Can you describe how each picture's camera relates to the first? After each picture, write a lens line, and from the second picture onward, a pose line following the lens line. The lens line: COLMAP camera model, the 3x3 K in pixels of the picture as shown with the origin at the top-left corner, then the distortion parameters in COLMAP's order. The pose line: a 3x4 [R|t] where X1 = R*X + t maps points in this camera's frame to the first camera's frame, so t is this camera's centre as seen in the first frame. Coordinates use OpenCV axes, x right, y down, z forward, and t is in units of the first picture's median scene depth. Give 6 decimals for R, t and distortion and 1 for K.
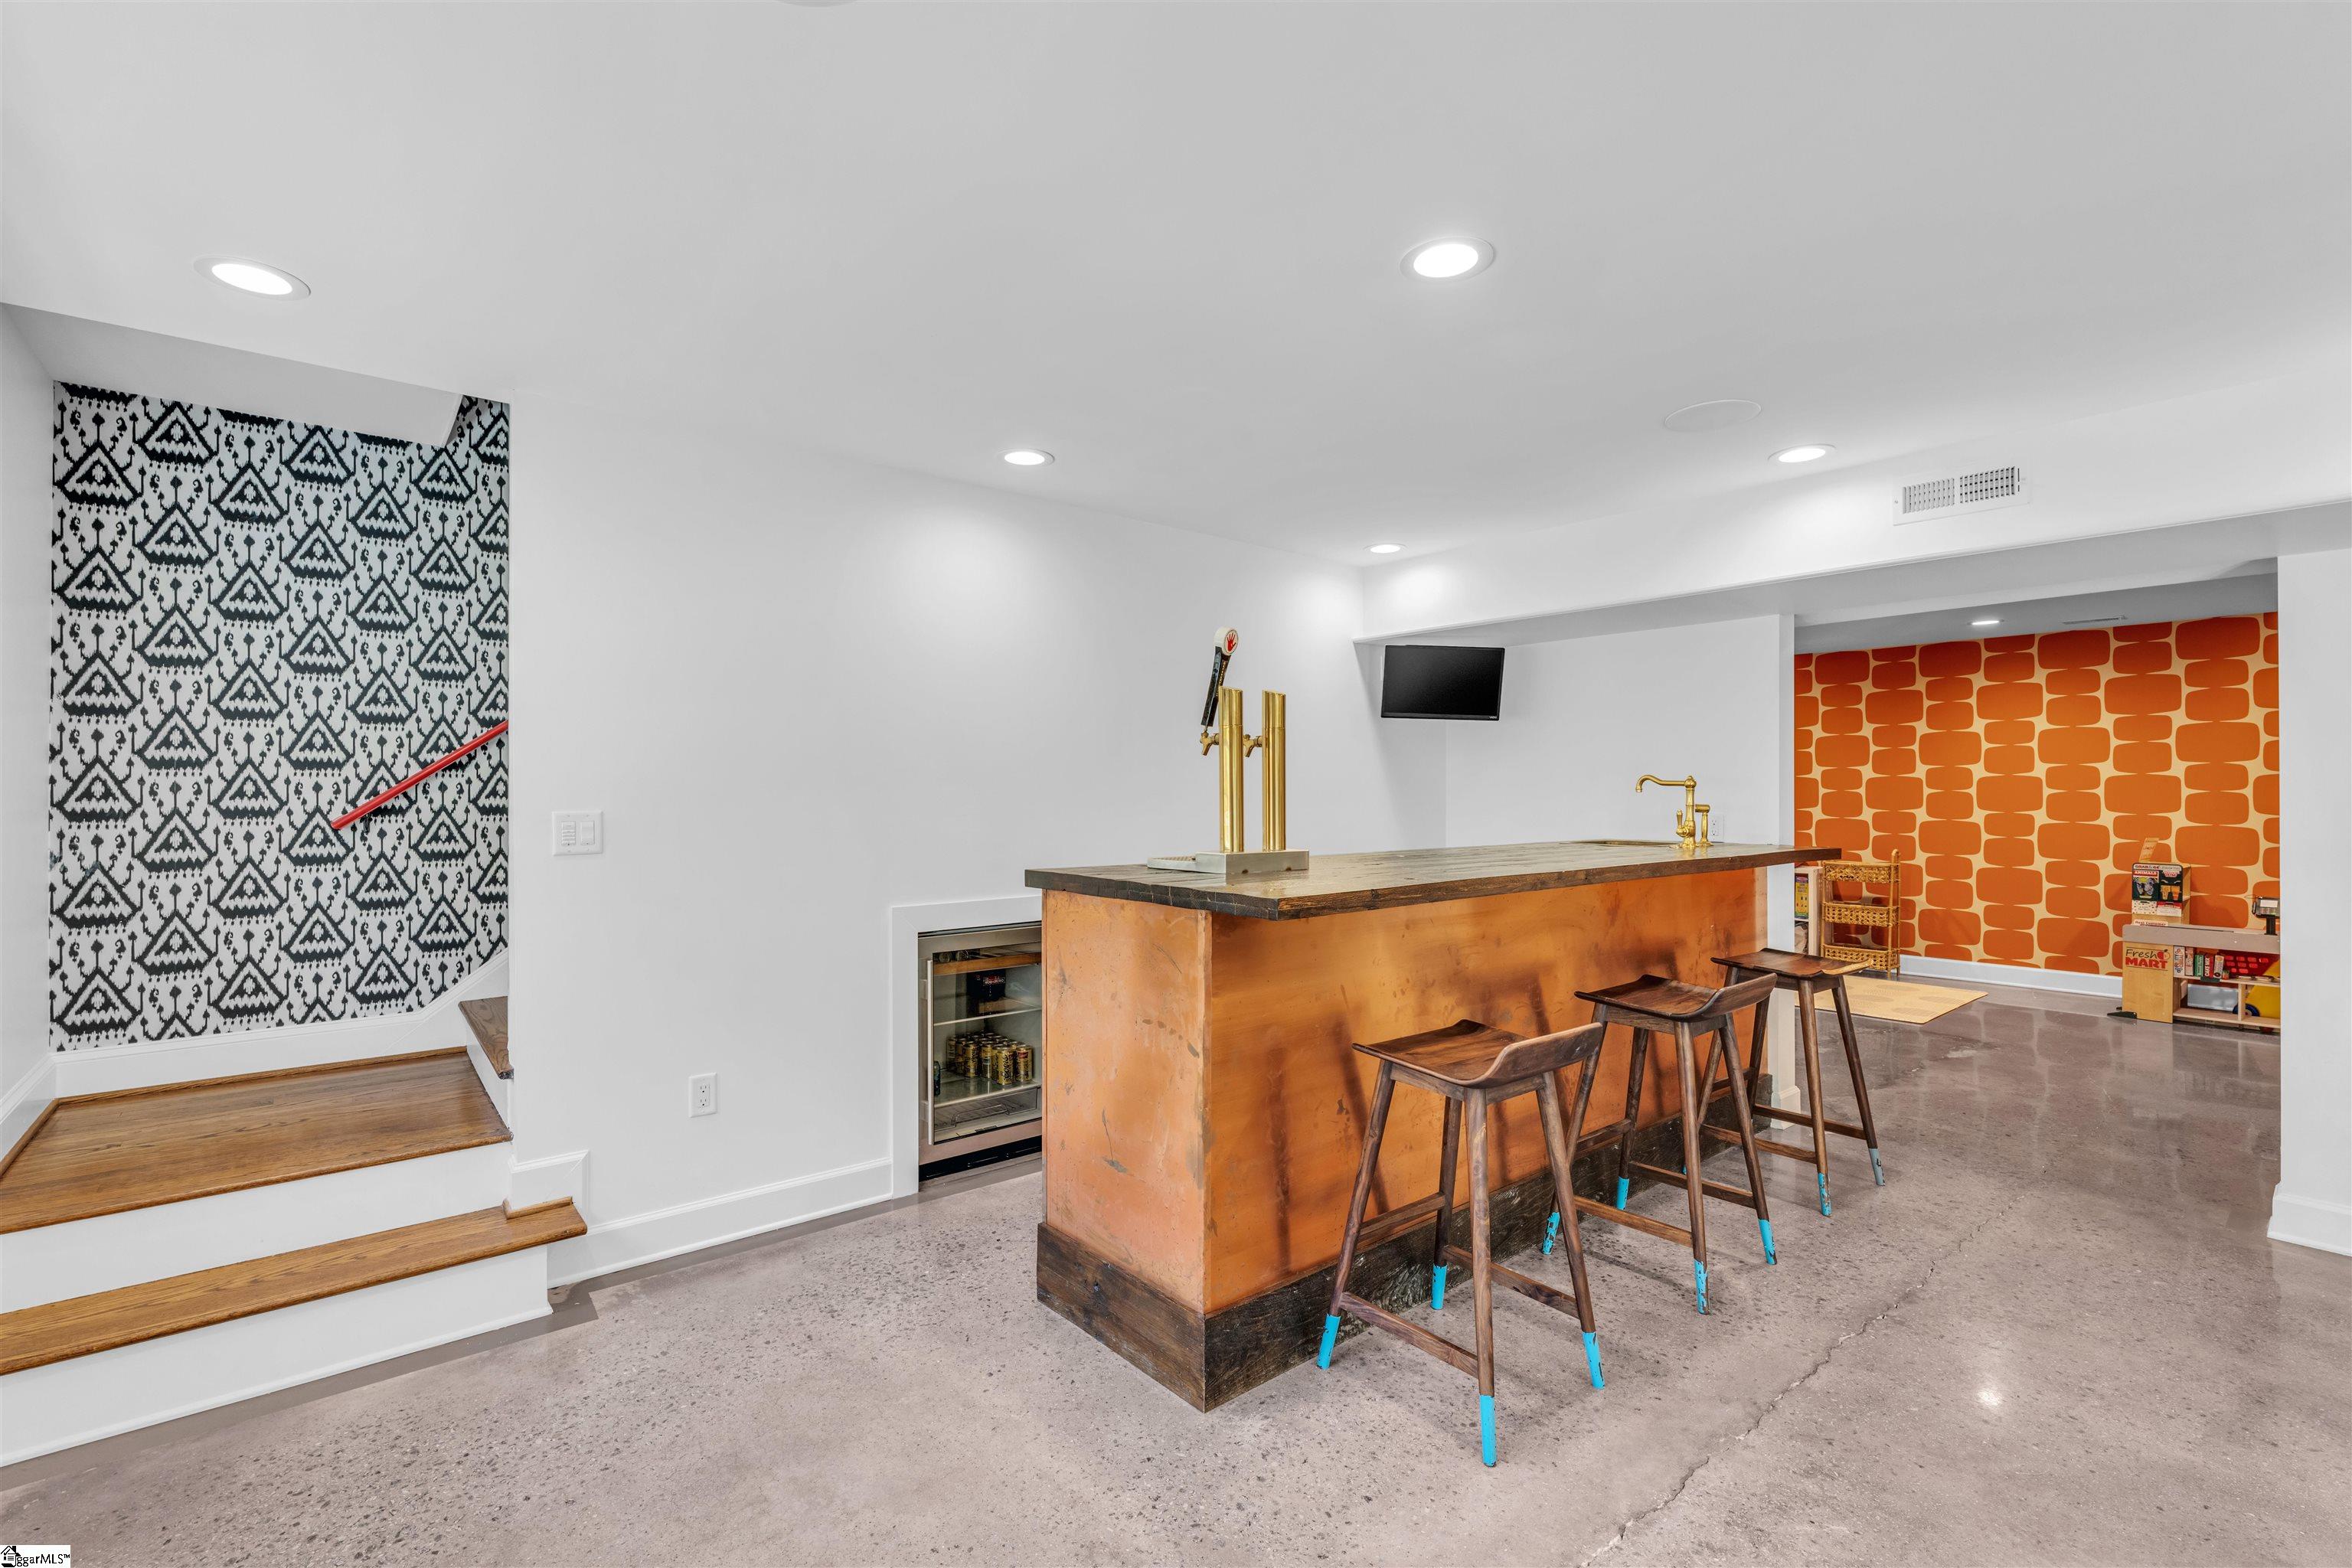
lens RADIAL K [[1049.3, 0, 1170.3], [0, 1049.3, 785.8], [0, 0, 1]] dist [0.001425, 0.000620]
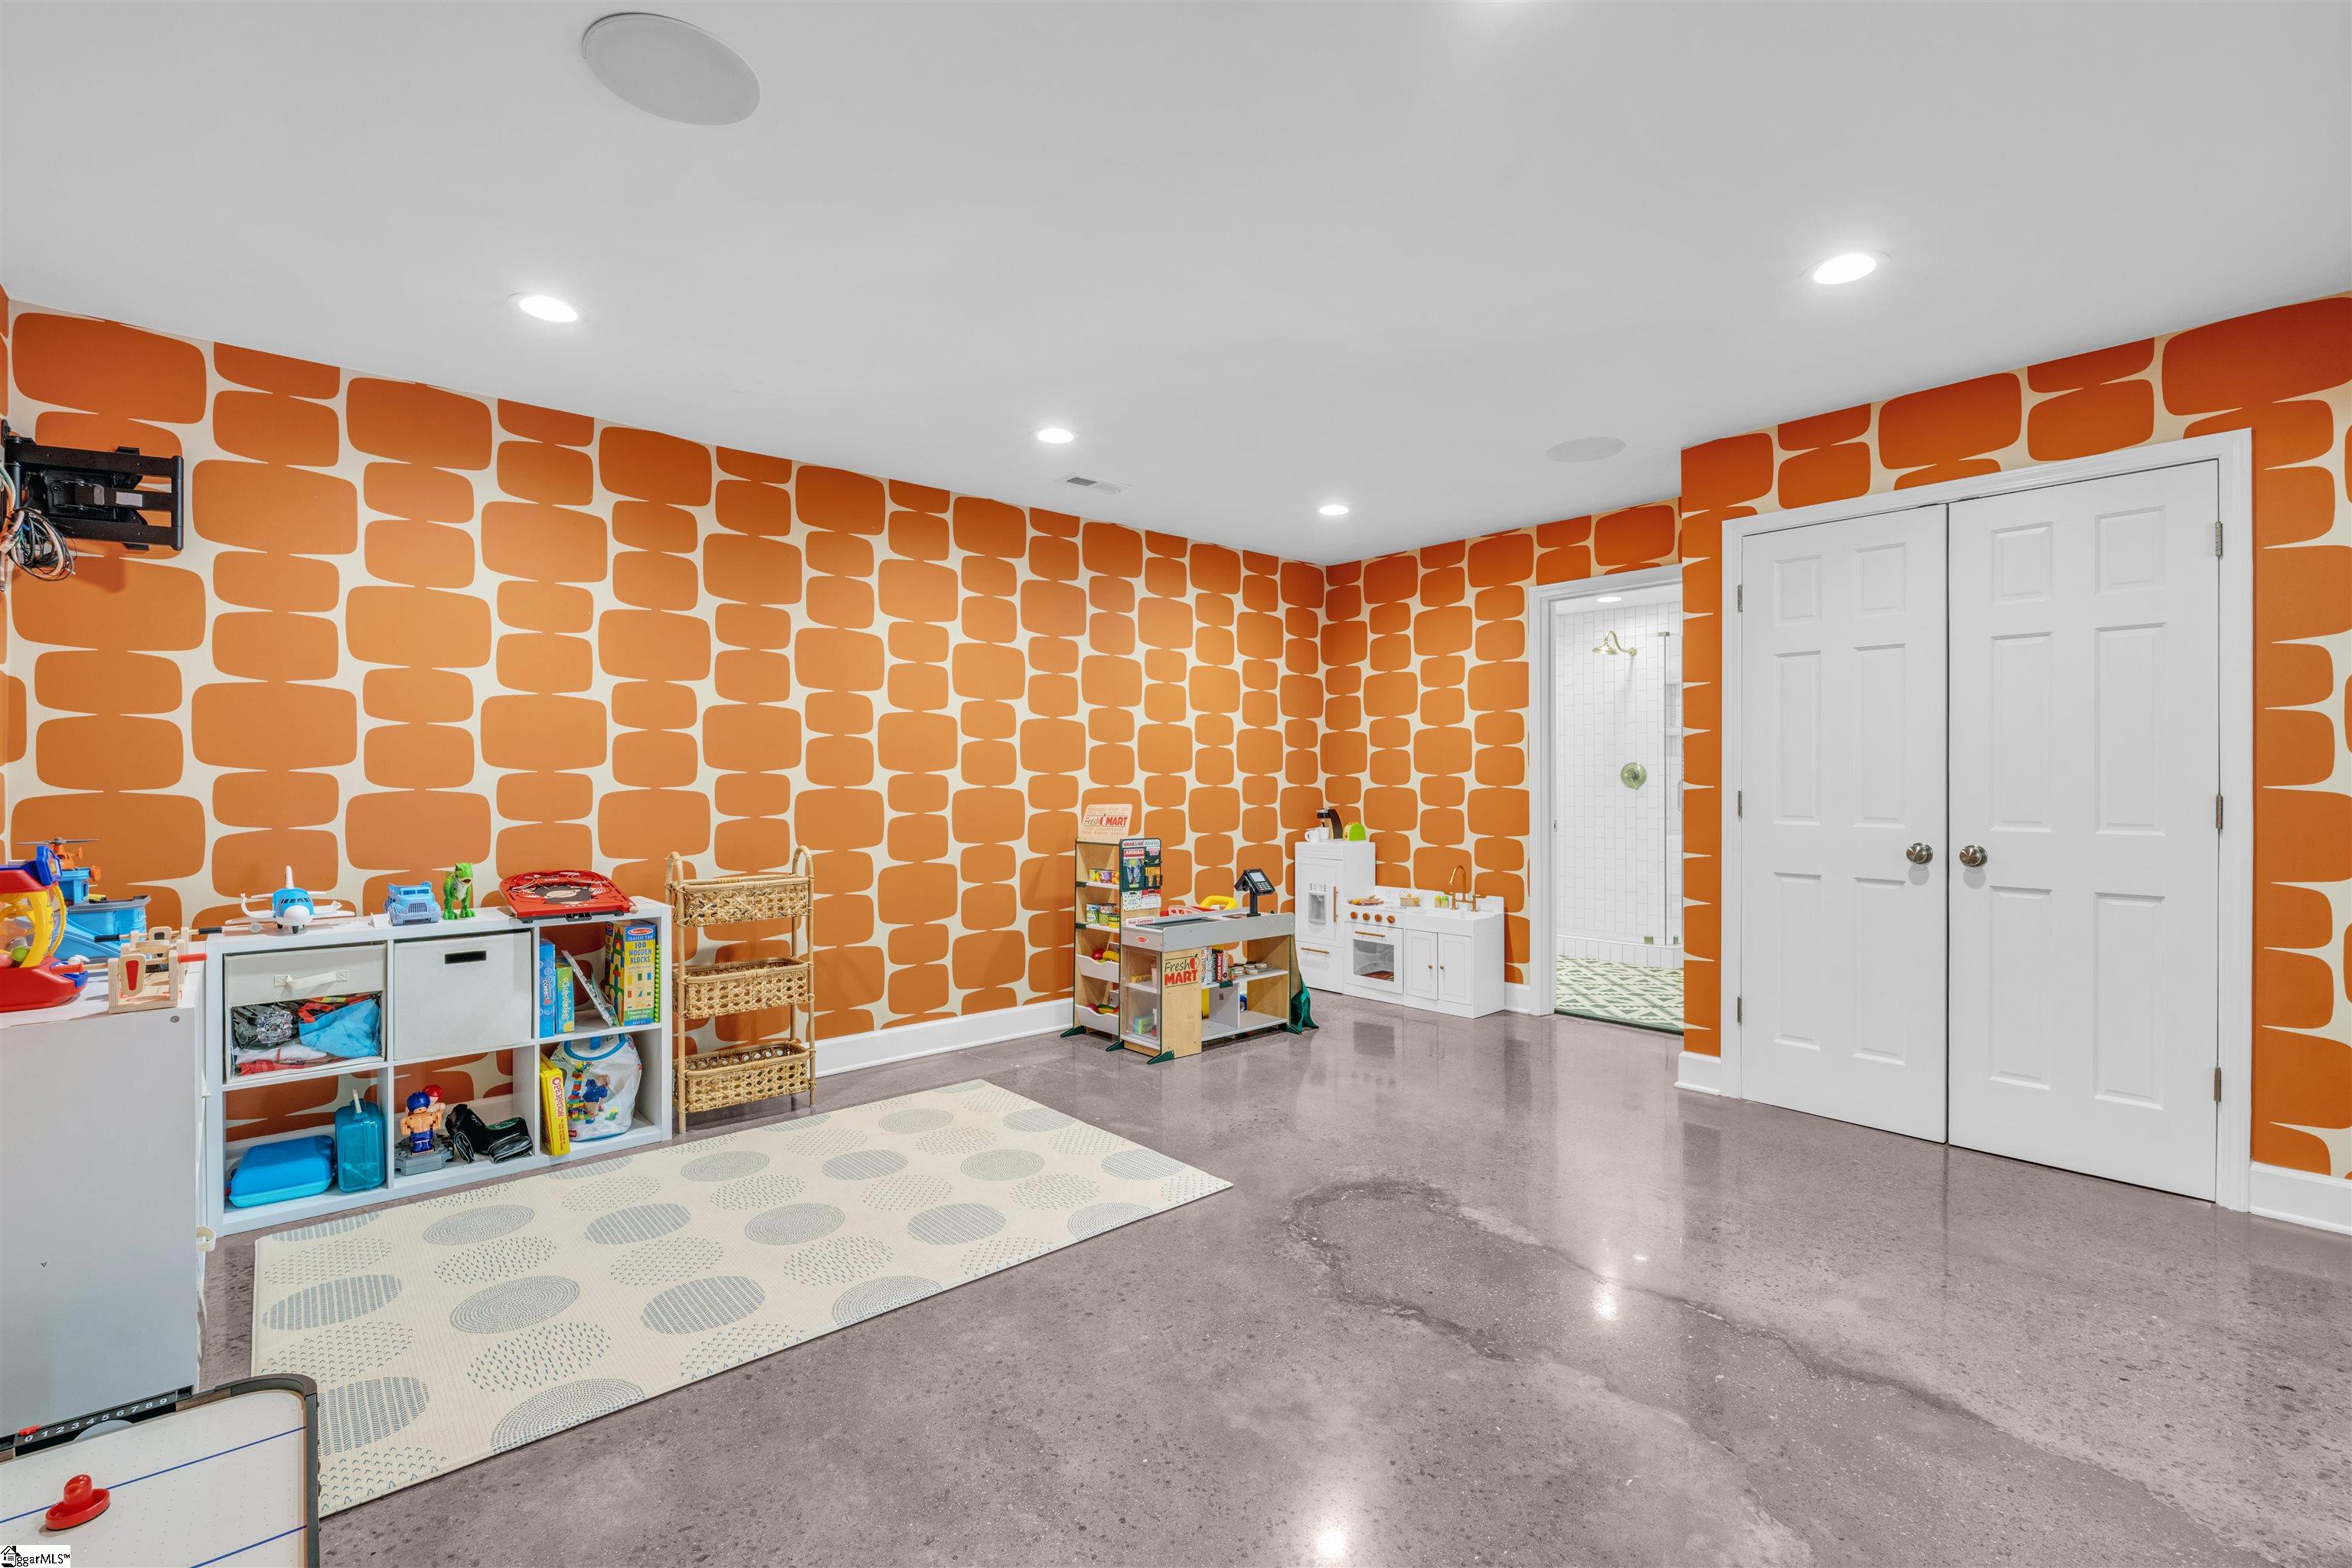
lens RADIAL K [[1049.3, 0, 1169.0], [0, 1049.3, 778.7], [0, 0, 1]] dist [0.001425, 0.000620]
pose [[-0.039954, 0.000153, 0.999202, 0.178622], [-0.003160, 0.999995, -0.000280, 0.028015], [-0.999197, -0.003169, -0.039953, 0.863252]]
